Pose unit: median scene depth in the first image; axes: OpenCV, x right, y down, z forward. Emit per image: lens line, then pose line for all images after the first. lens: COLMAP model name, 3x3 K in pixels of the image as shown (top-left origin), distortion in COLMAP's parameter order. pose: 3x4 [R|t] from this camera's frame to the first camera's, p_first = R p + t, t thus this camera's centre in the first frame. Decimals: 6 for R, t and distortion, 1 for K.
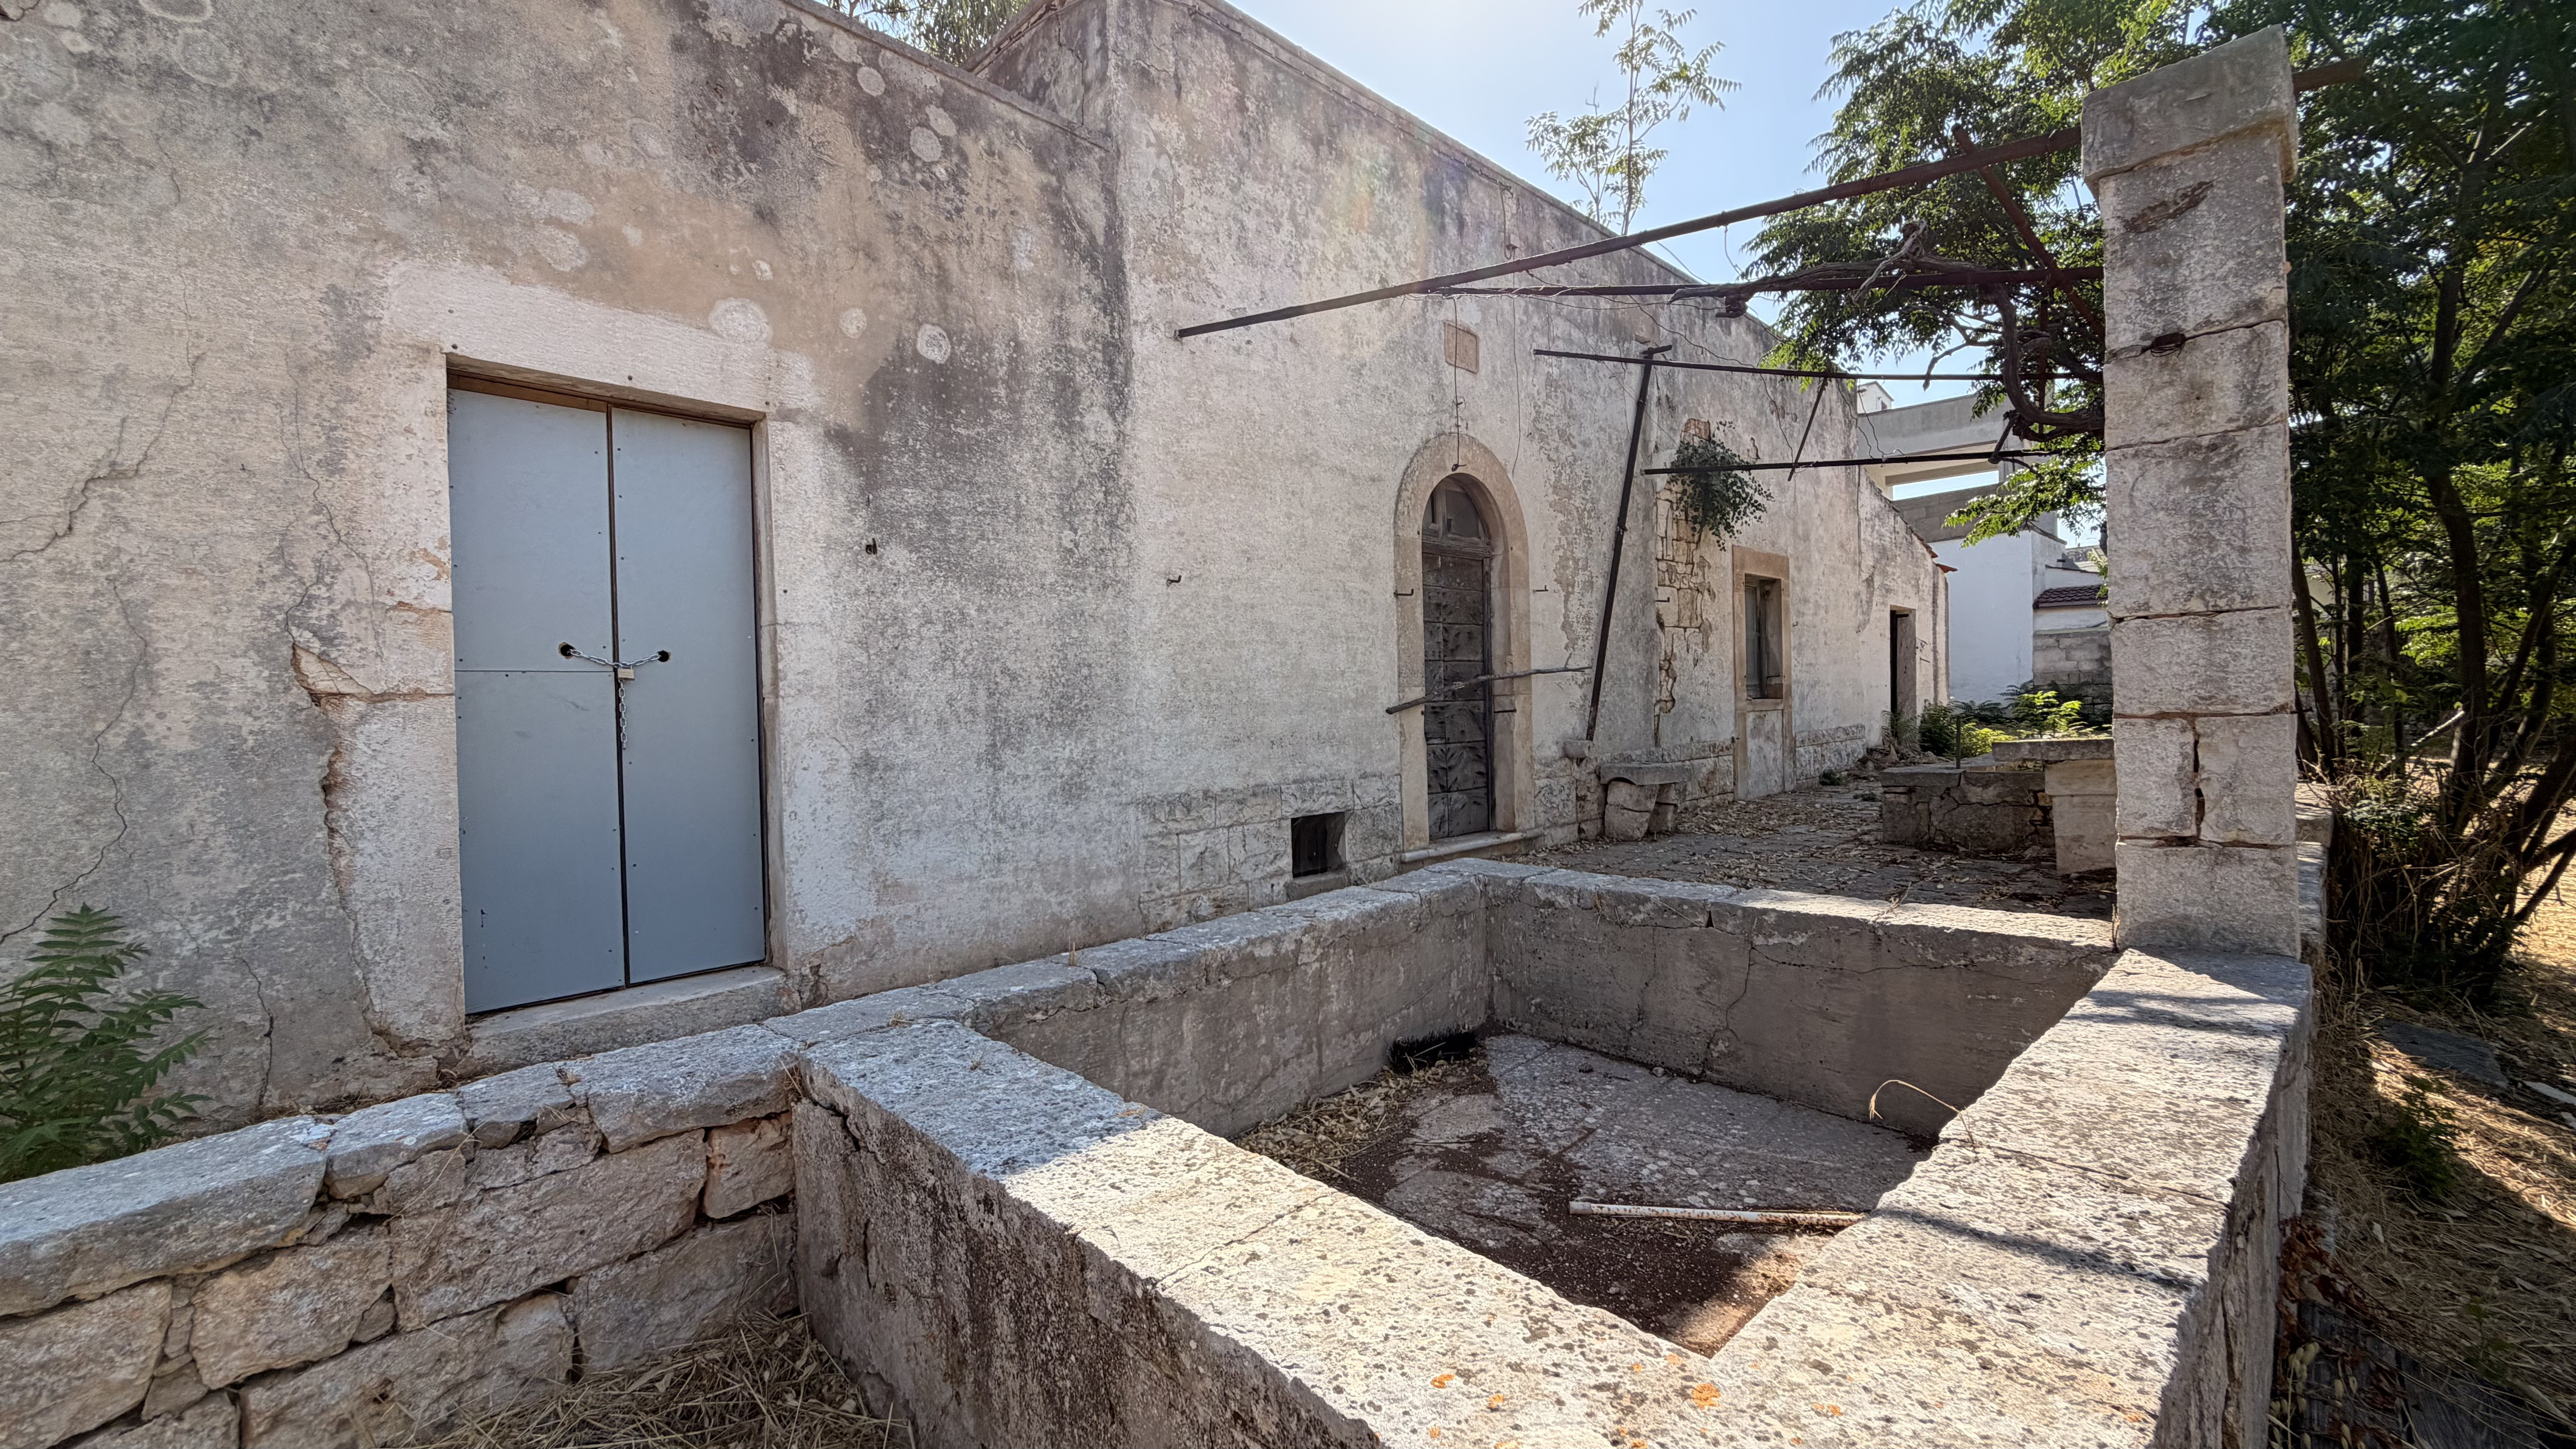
lens RADIAL K [[1028.5, 0, 1282.5], [0, 1028.5, 723.7], [0, 0, 1]] dist [-0.000596, 0.000864]
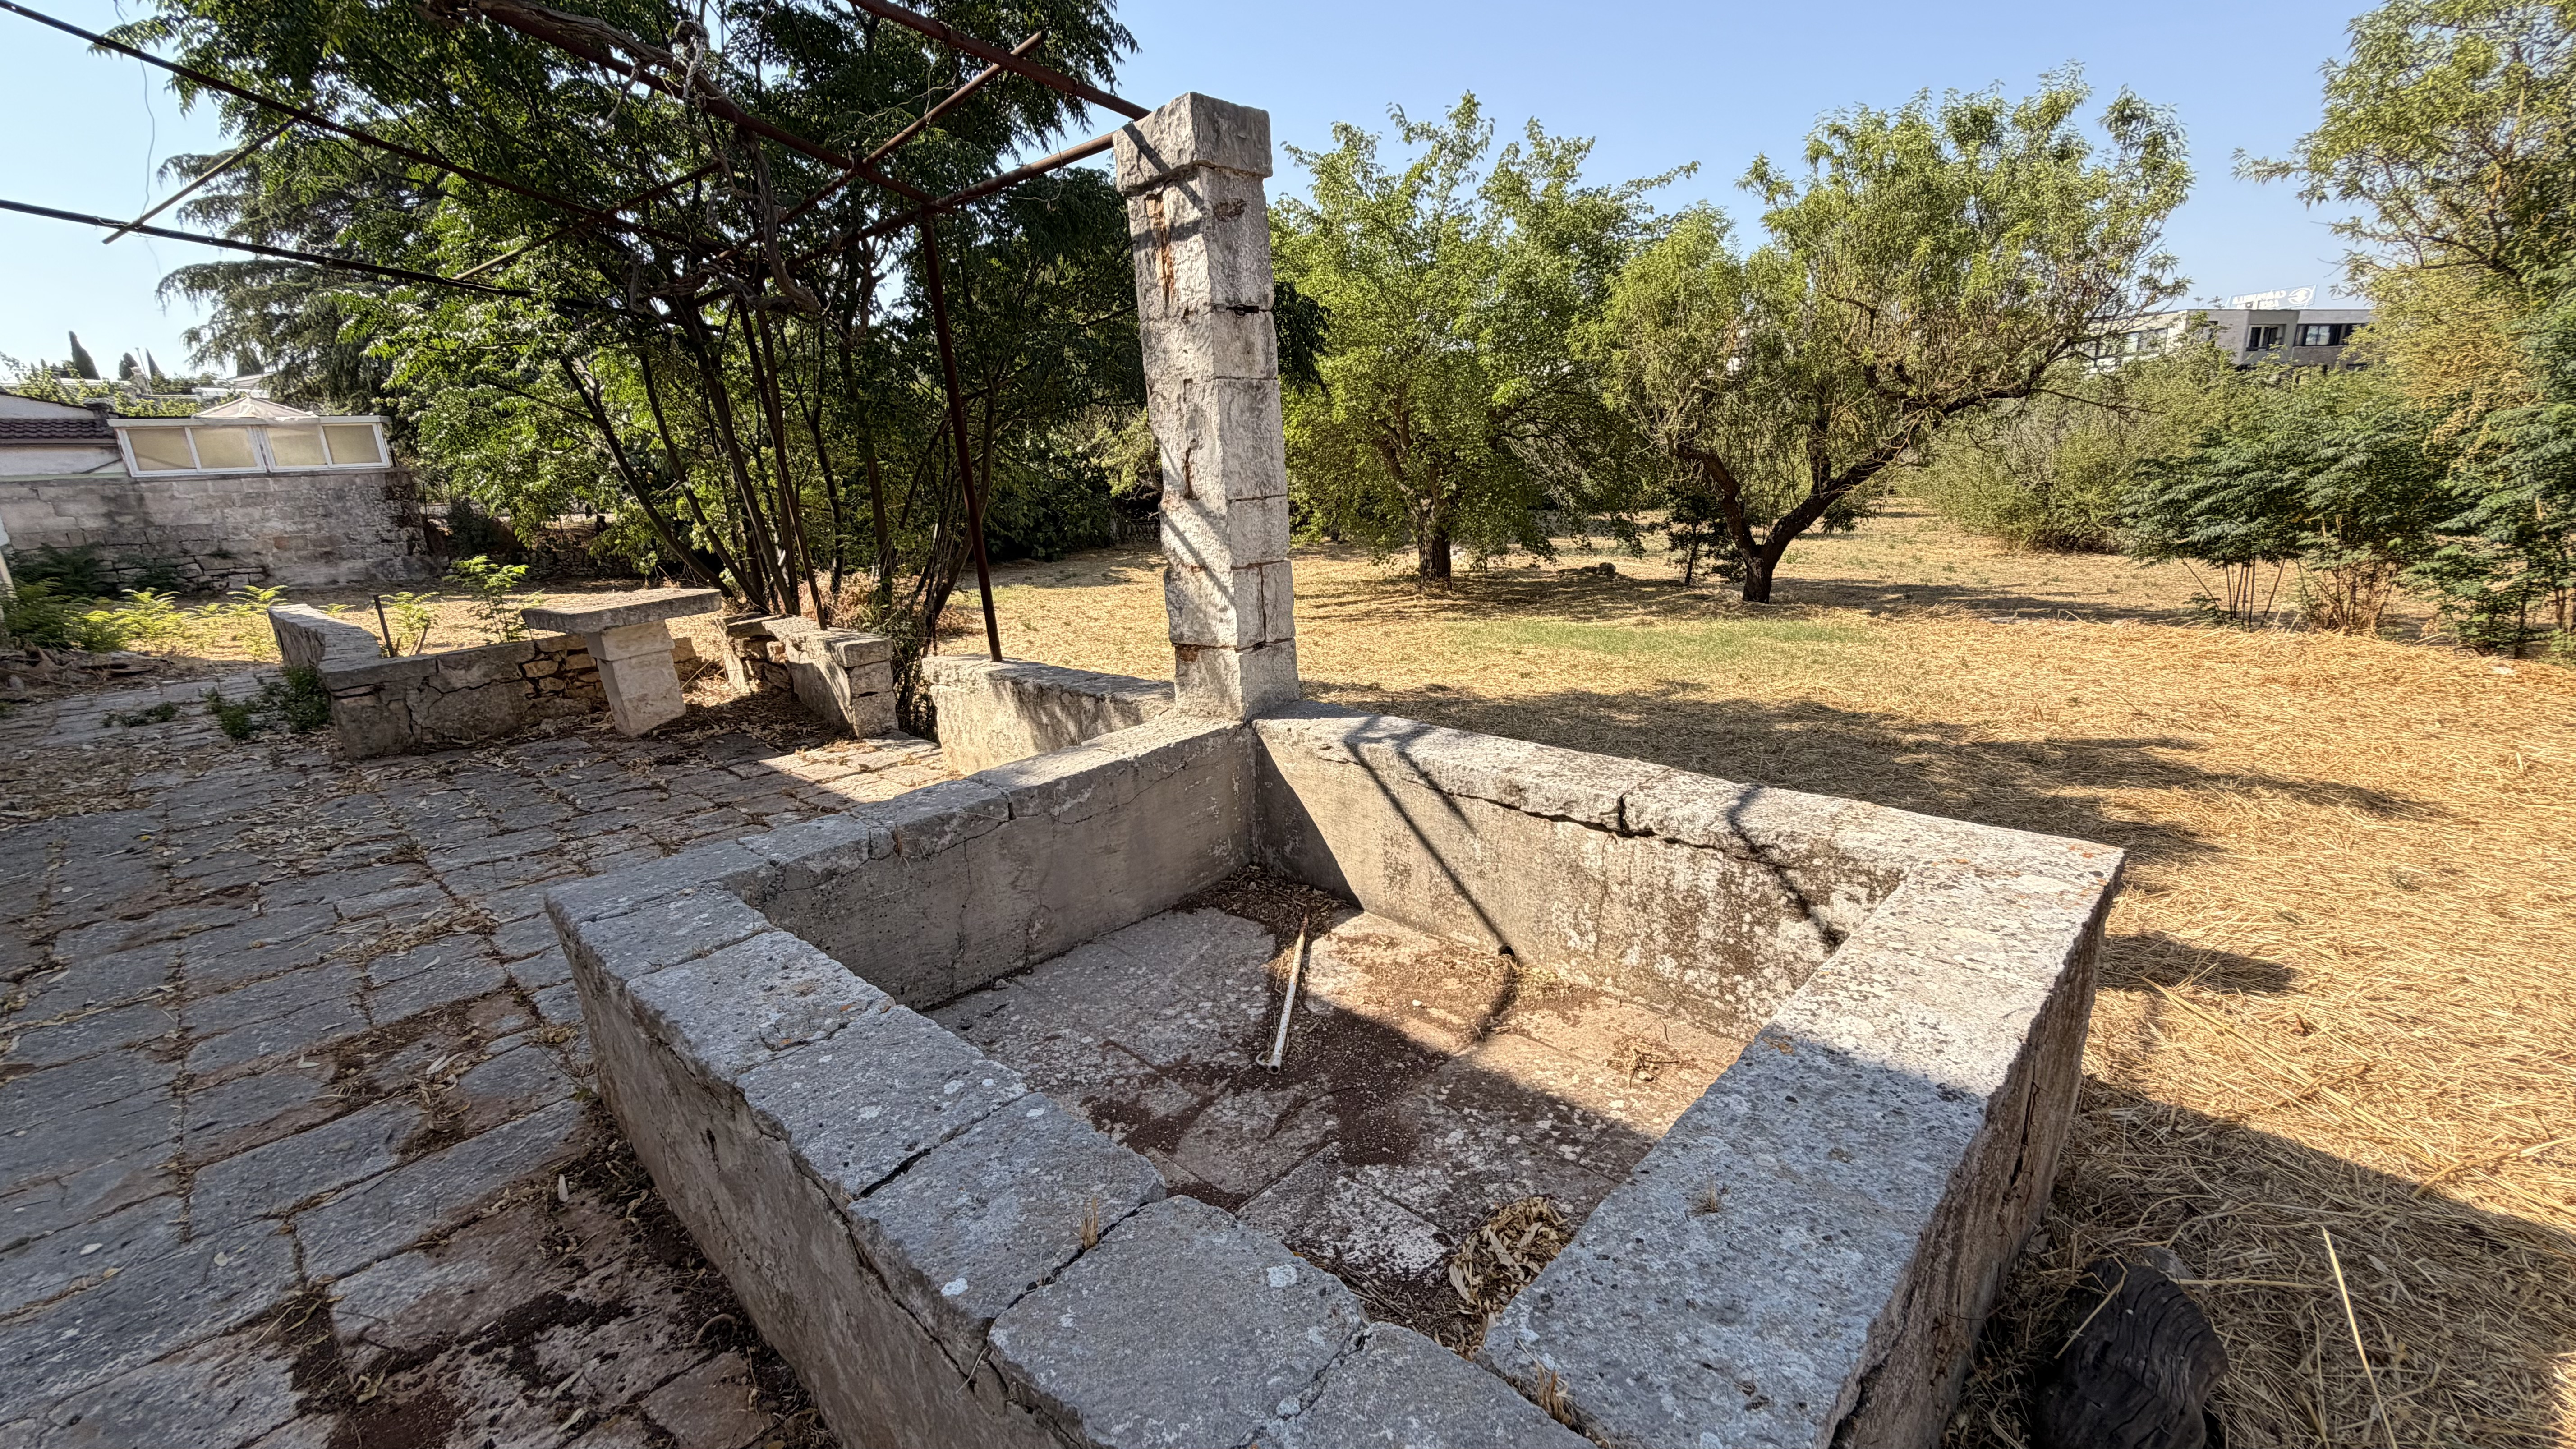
lens RADIAL K [[1028.5, 0, 1281.2], [0, 1028.5, 724.6], [0, 0, 1]] dist [-0.000596, 0.000864]
pose [[-0.034662, -0.215731, 0.975837, -0.316516], [0.072017, 0.973346, 0.217739, -0.049445], [-0.996801, 0.077824, -0.018202, 0.459440]]
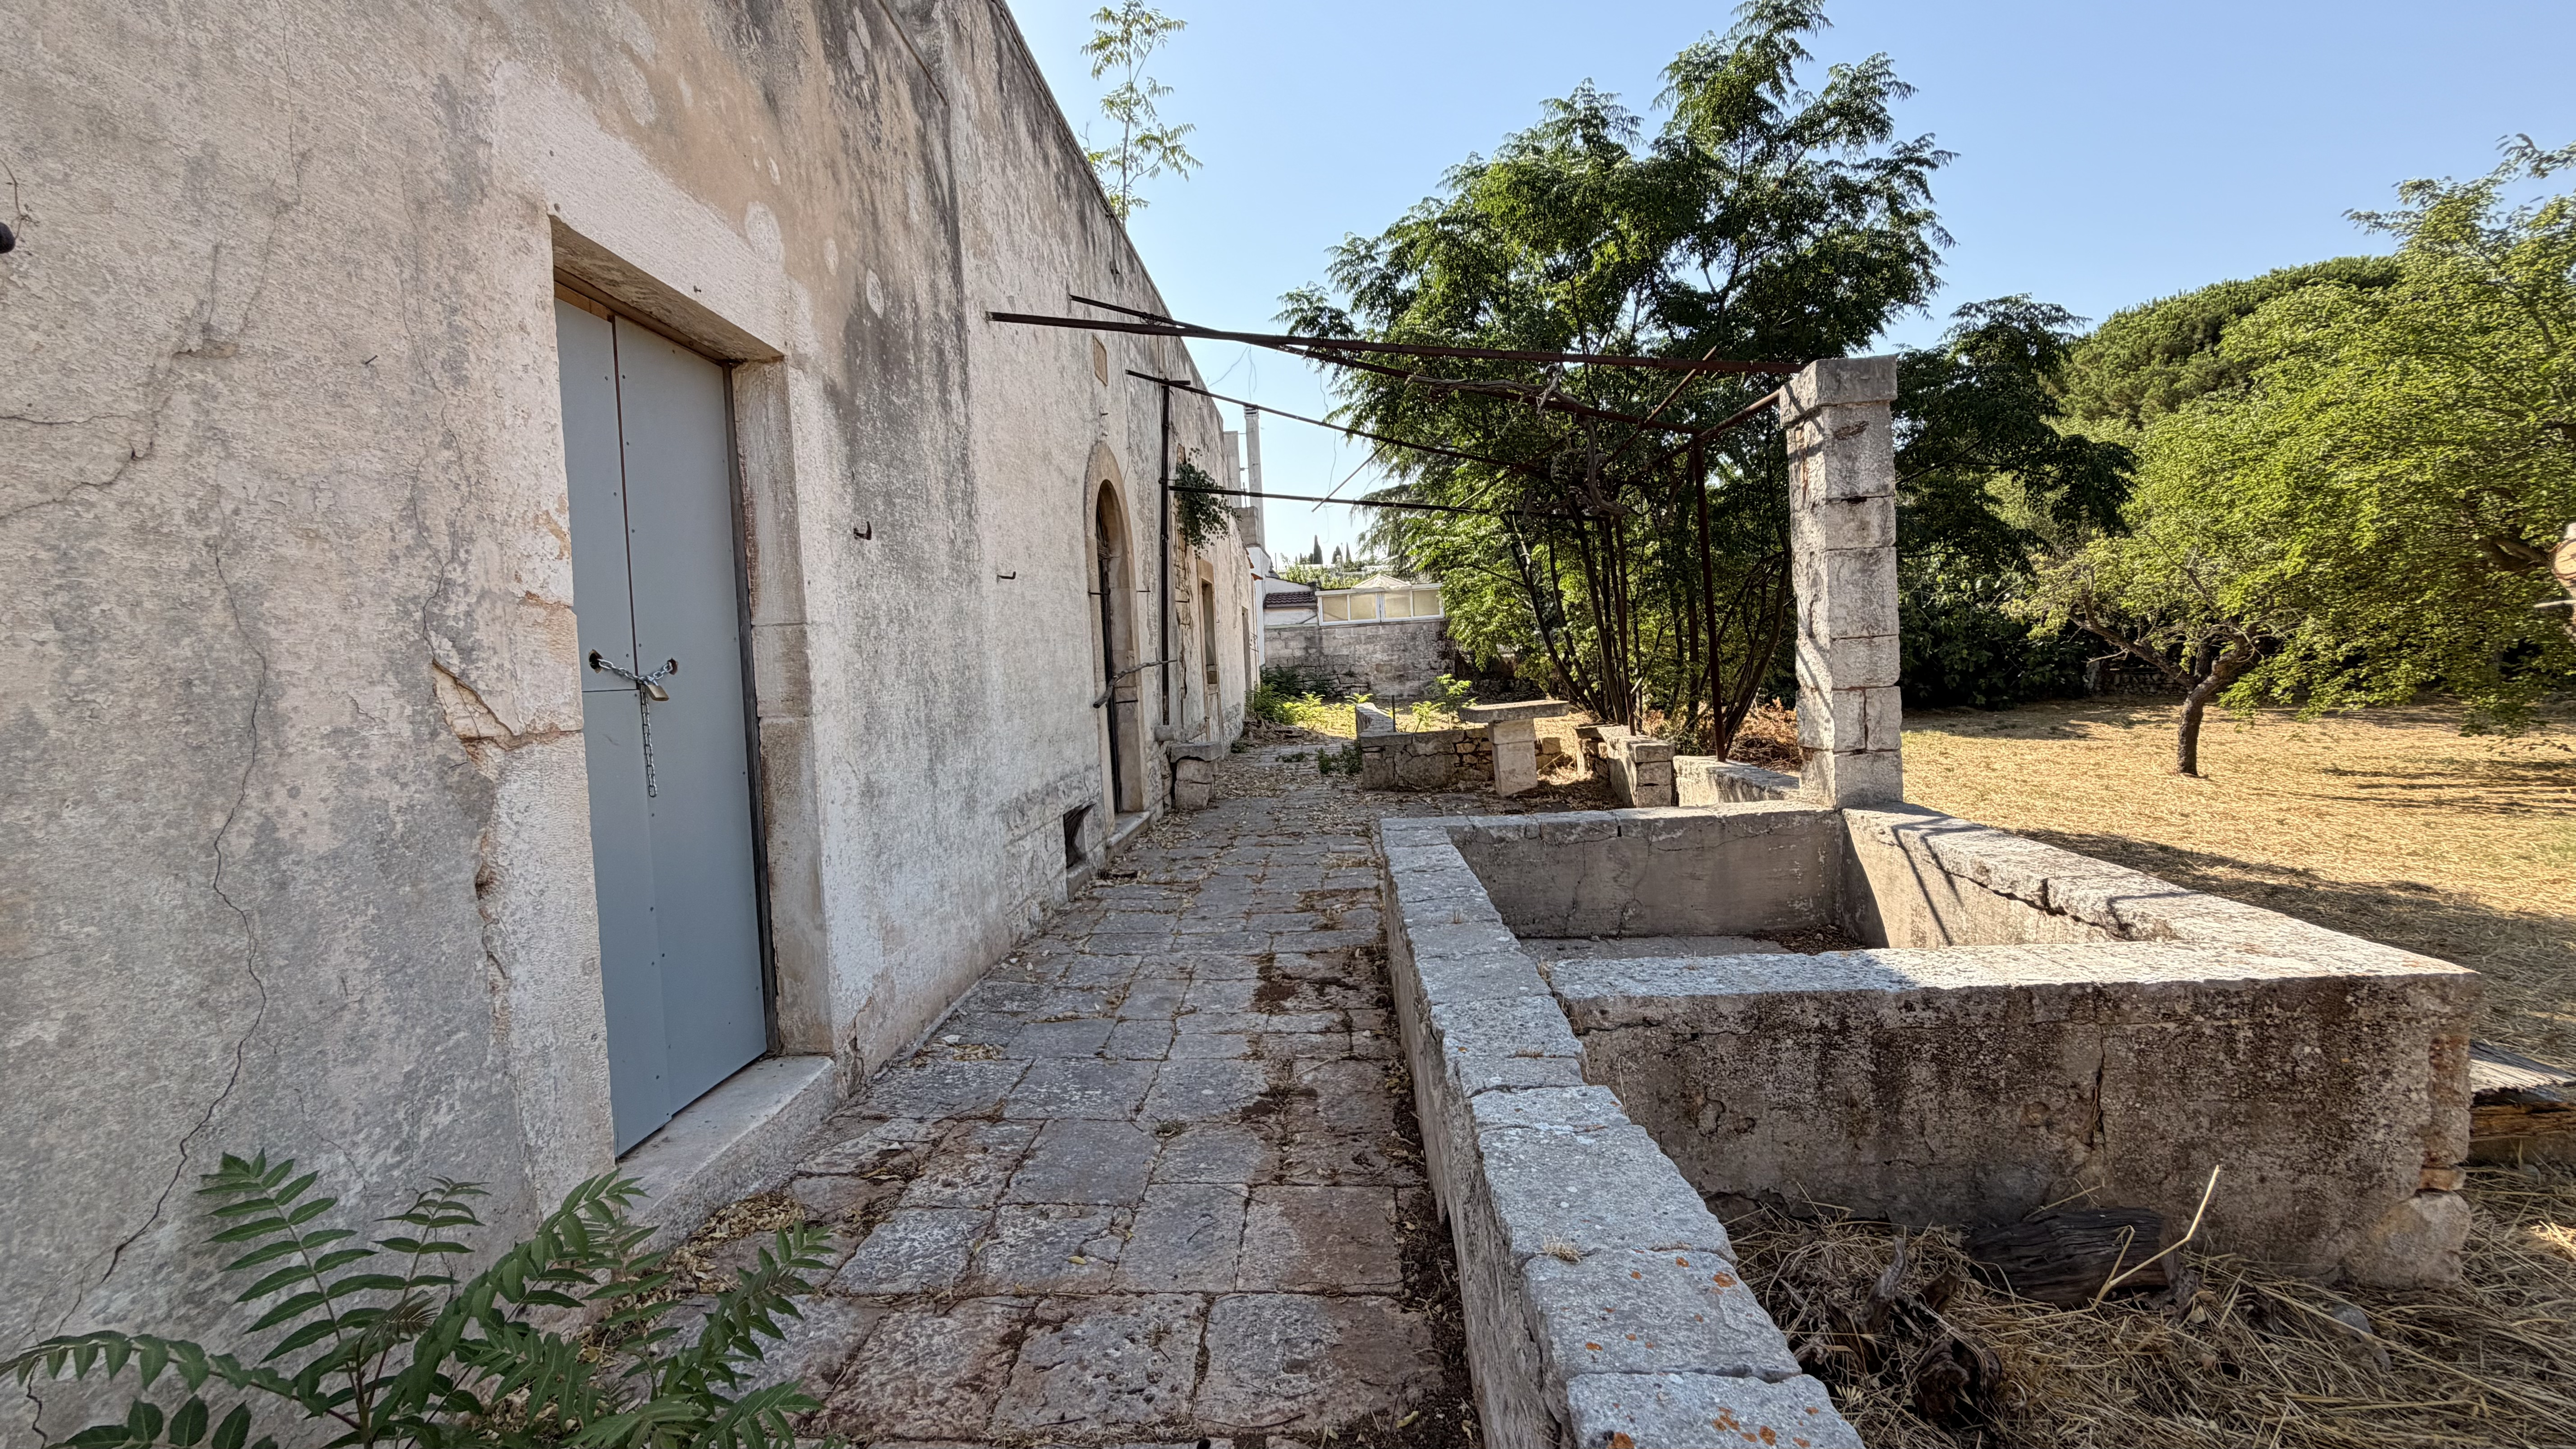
lens RADIAL K [[1028.5, 0, 1282.3], [0, 1028.5, 722.8], [0, 0, 1]] dist [-0.000596, 0.000864]
pose [[0.741362, -0.051330, 0.669139, -0.584493], [0.043205, 0.998653, 0.028739, -0.021117], [-0.669713, 0.007604, 0.742581, 0.124164]]
